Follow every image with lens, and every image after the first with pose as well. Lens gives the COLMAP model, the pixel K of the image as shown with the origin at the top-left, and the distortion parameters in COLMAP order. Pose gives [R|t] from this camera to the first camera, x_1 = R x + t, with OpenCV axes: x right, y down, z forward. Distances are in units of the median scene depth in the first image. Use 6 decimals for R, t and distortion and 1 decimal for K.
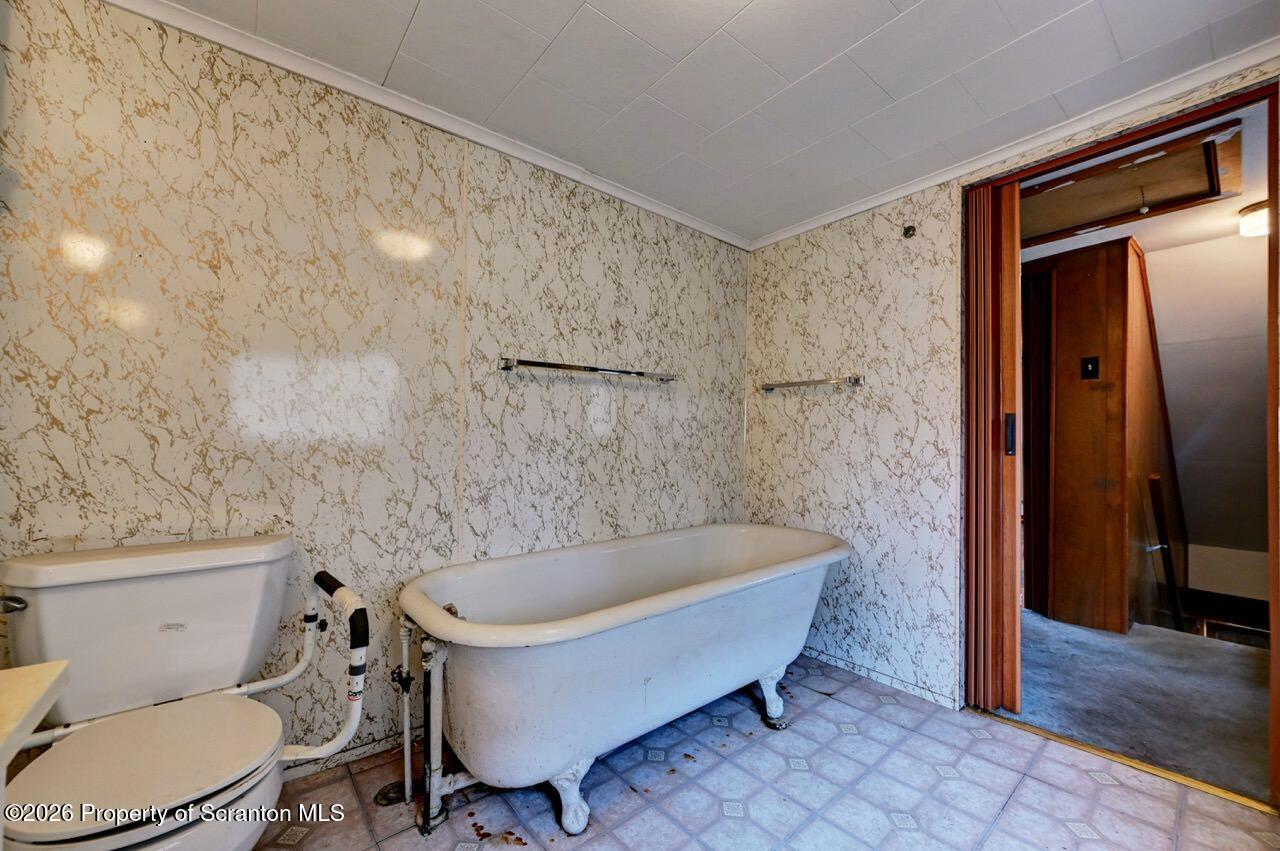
lens RADIAL K [[501.8, 0, 640.0], [0, 501.8, 420.2], [0, 0, 1]] dist [-0.000255, -0.000222]
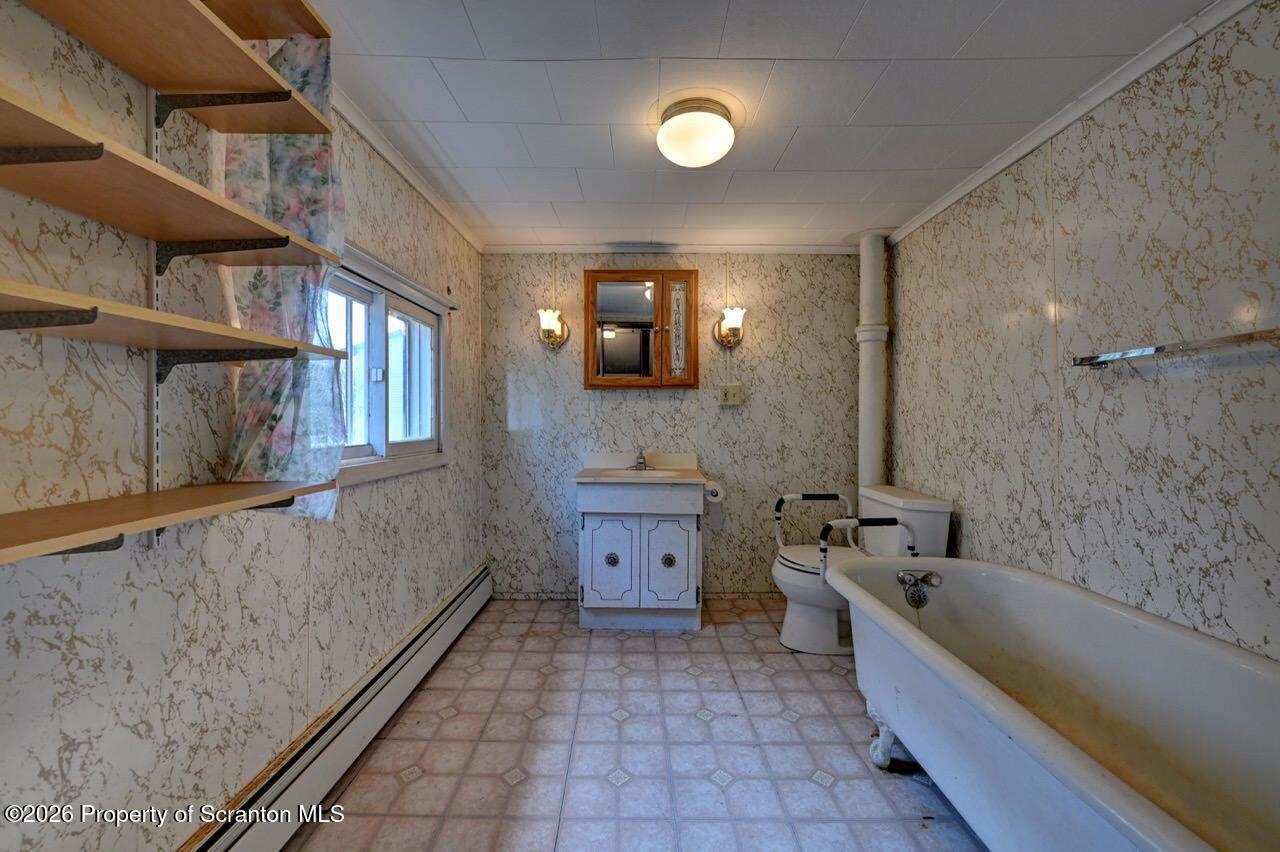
lens RADIAL K [[501.8, 0, 640.0], [0, 501.8, 420.7], [0, 0, 1]] dist [-0.000255, -0.000222]
pose [[-0.625368, -0.010663, -0.780257, 0.433404], [0.009334, 0.999733, -0.021144, -0.001893], [0.780274, -0.020506, -0.625101, 0.472462]]
